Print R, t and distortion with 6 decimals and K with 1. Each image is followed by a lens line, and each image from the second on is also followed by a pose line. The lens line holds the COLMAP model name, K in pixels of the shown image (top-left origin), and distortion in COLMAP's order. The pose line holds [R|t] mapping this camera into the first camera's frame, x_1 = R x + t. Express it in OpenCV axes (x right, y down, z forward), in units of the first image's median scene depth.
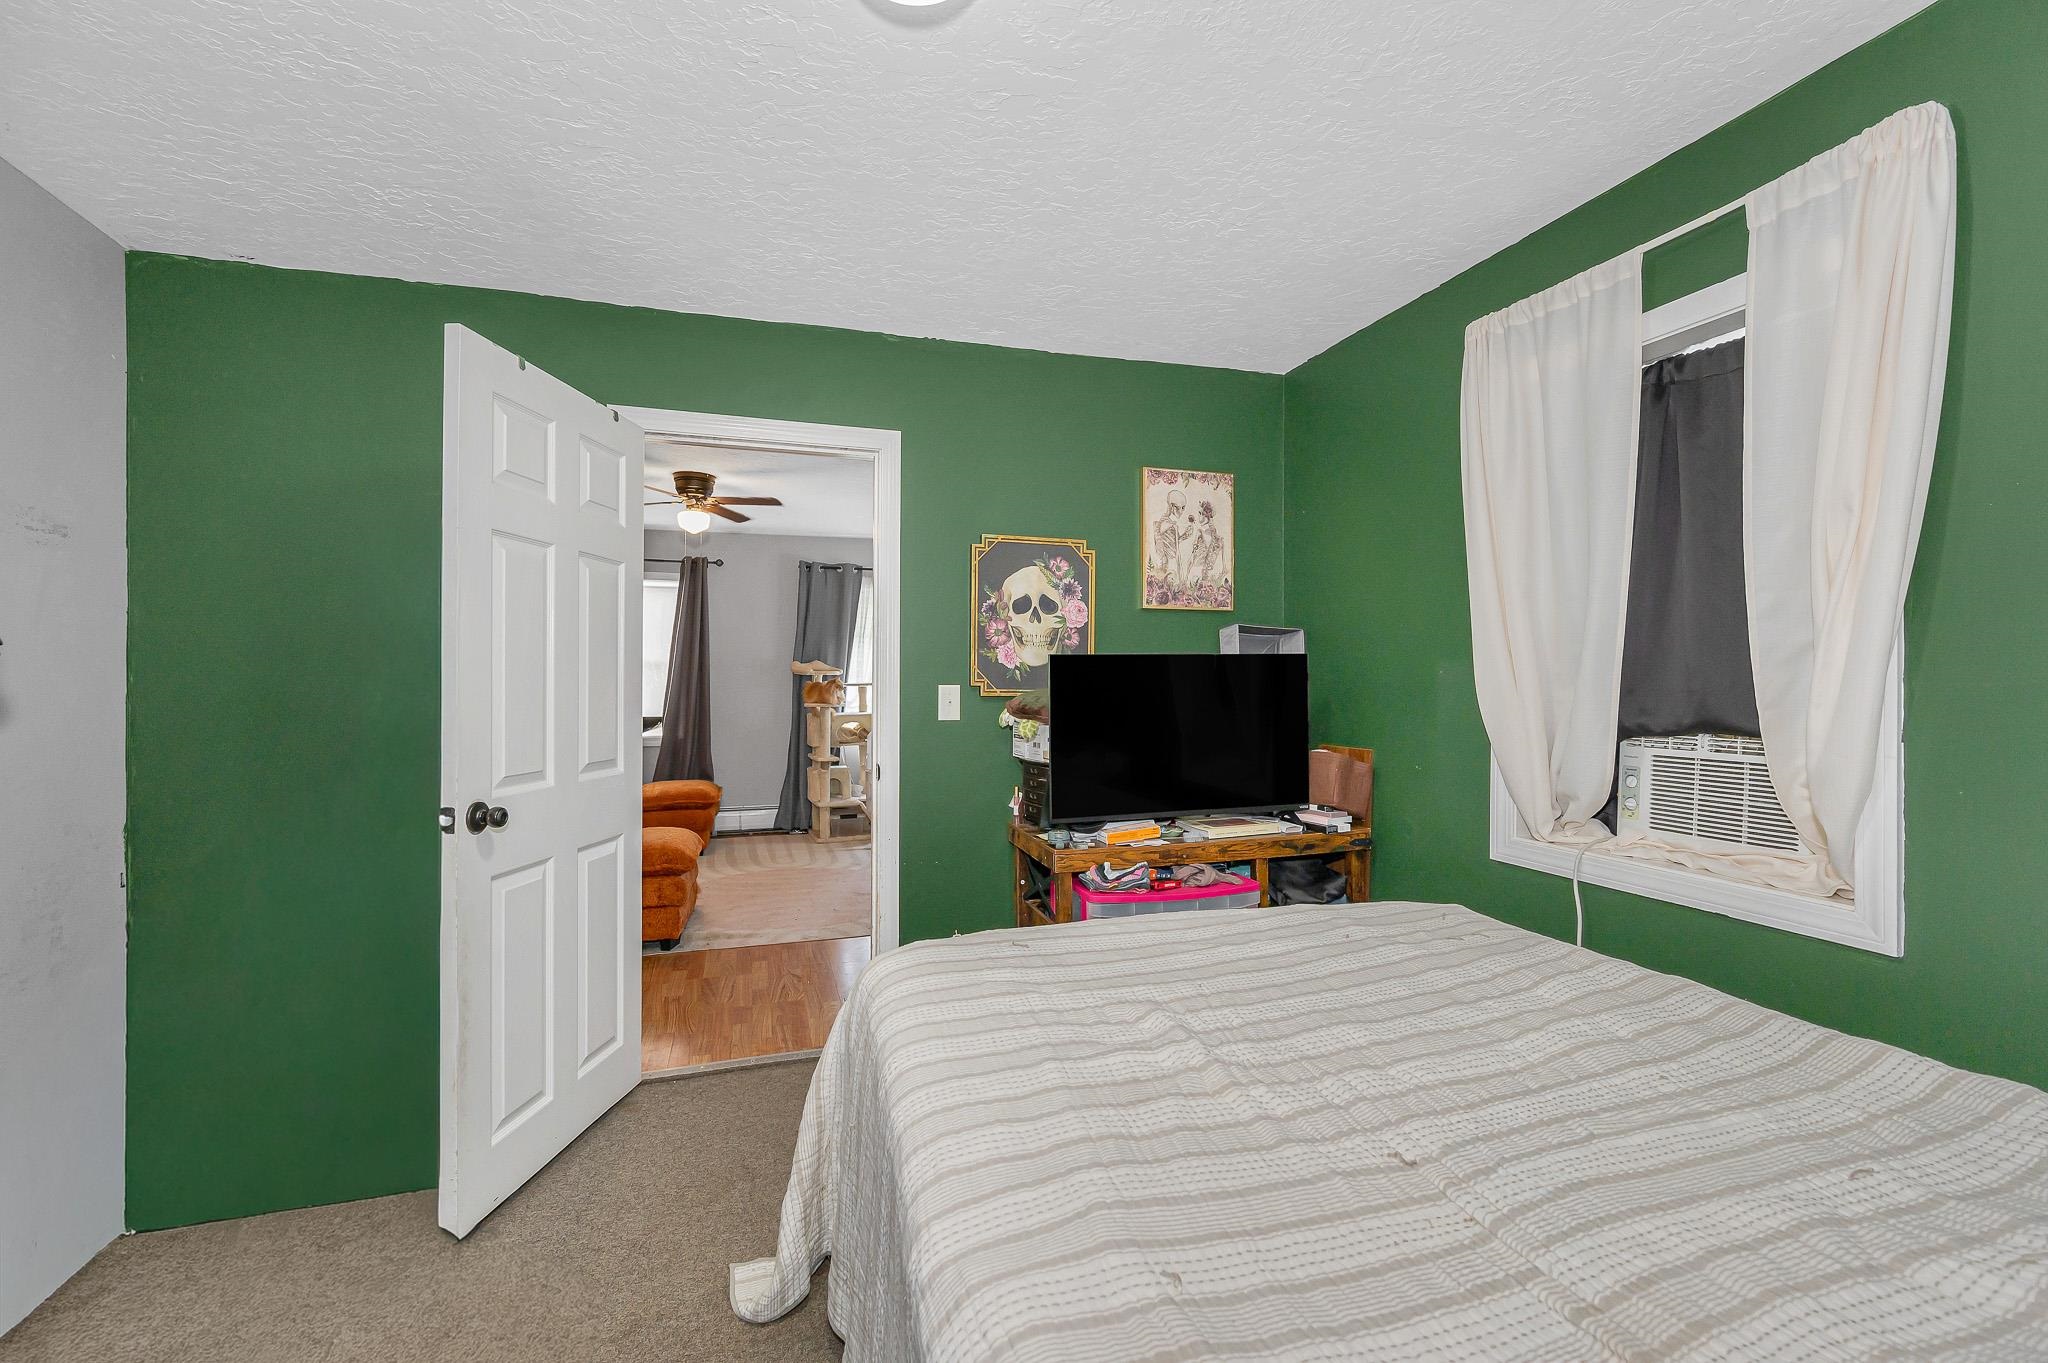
lens RADIAL K [[840.0, 0, 1026.4], [0, 840.0, 672.3], [0, 0, 1]] dist [-0.005920, -0.000762]
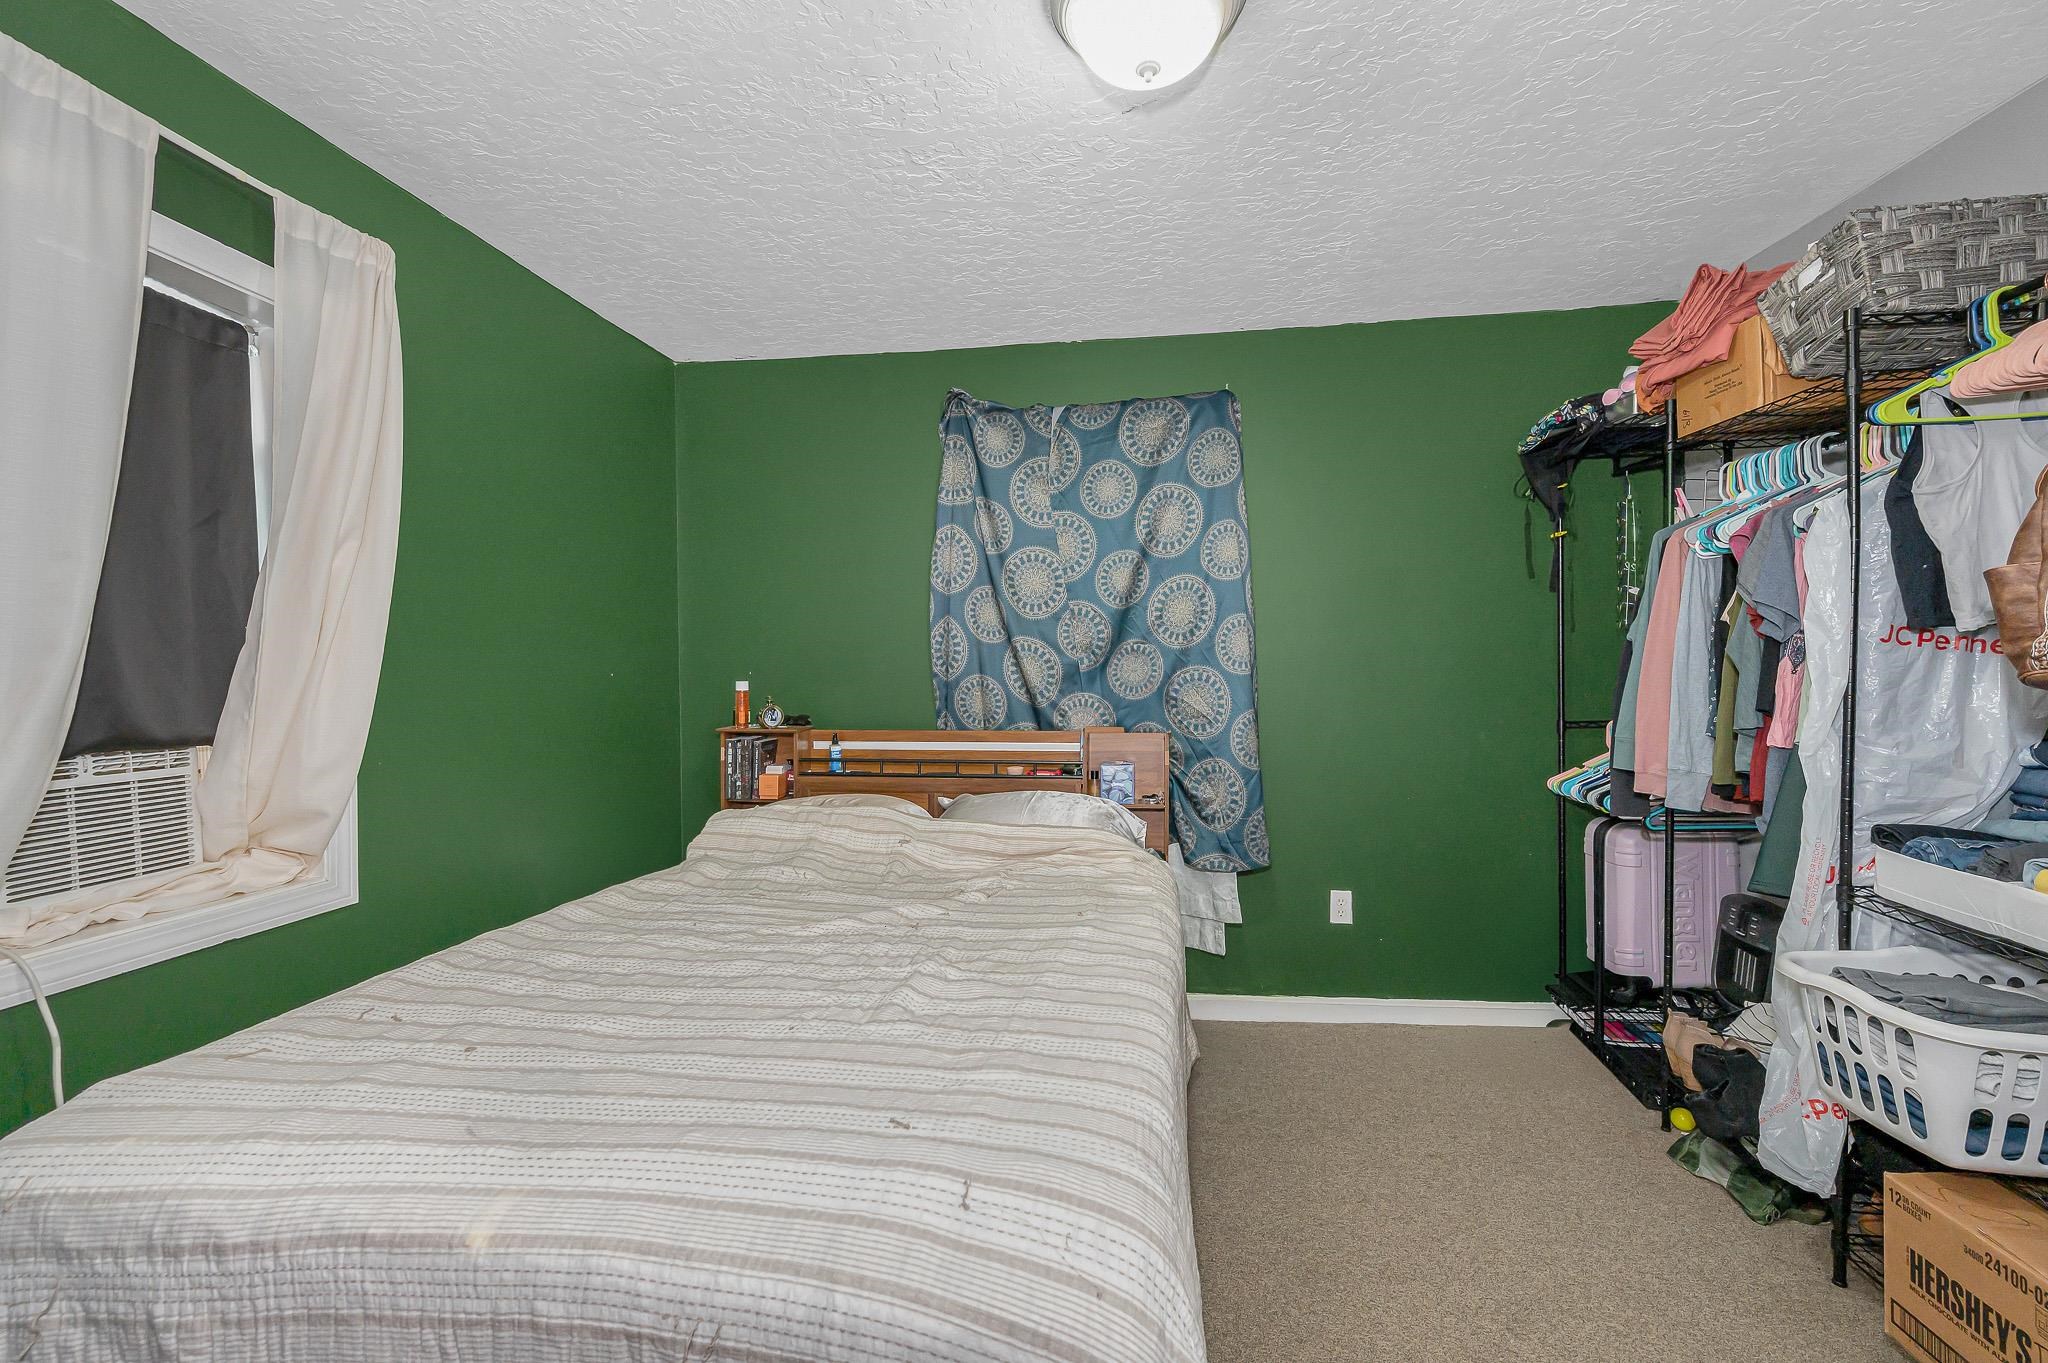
lens RADIAL K [[840.0, 0, 1022.1], [0, 840.0, 684.8], [0, 0, 1]] dist [-0.005920, -0.000762]
pose [[-0.906280, -0.005410, 0.422643, -0.343197], [-0.002043, 0.999962, 0.008419, 0.000845], [-0.422673, 0.006766, -0.906257, 1.482275]]
